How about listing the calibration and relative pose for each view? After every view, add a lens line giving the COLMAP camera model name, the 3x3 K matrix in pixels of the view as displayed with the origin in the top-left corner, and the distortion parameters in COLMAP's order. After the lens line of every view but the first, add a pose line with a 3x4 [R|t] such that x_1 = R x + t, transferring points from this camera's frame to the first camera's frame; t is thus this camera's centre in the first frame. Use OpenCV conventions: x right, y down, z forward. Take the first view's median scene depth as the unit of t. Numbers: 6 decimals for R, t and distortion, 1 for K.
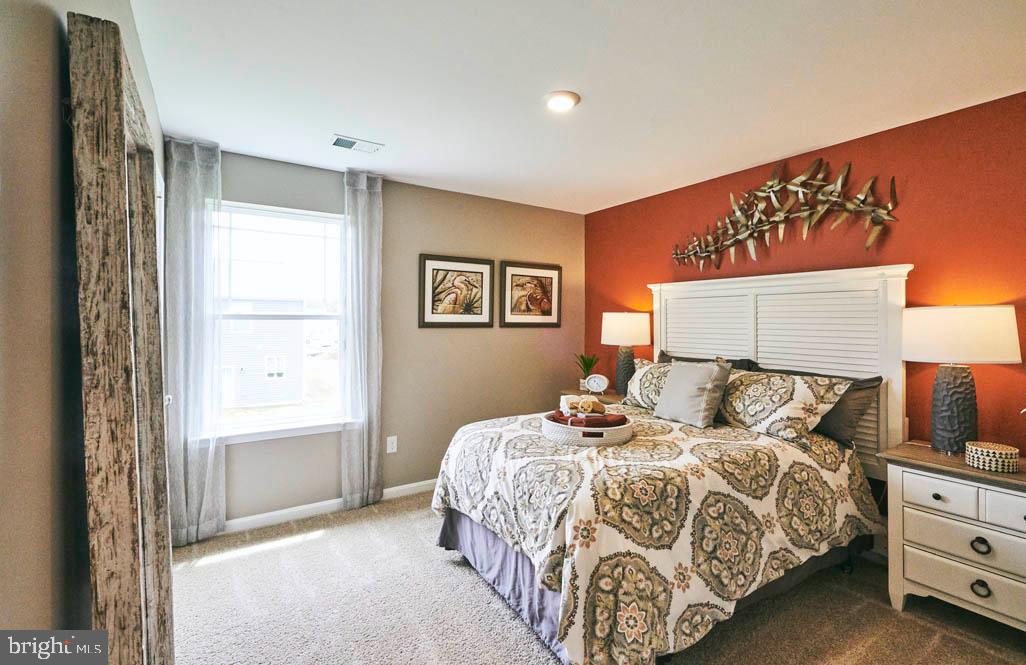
lens RADIAL K [[456.6, 0, 511.2], [0, 456.6, 351.2], [0, 0, 1]] dist [0.003147, 0.000207]
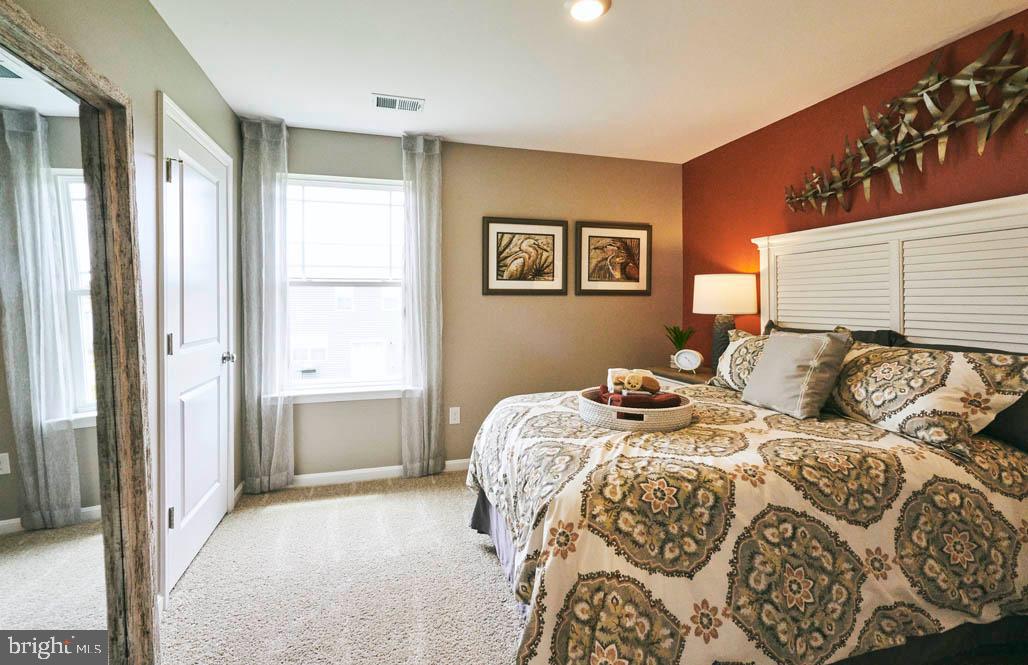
lens RADIAL K [[455.5, 0, 511.4], [0, 455.5, 330.2], [0, 0, 1]] dist [0.000348, -0.000153]
pose [[0.954435, 0.012010, -0.298179, 0.183253], [-0.012879, 0.999917, -0.000949, 0.029214], [0.298142, 0.004746, 0.954510, 0.144926]]
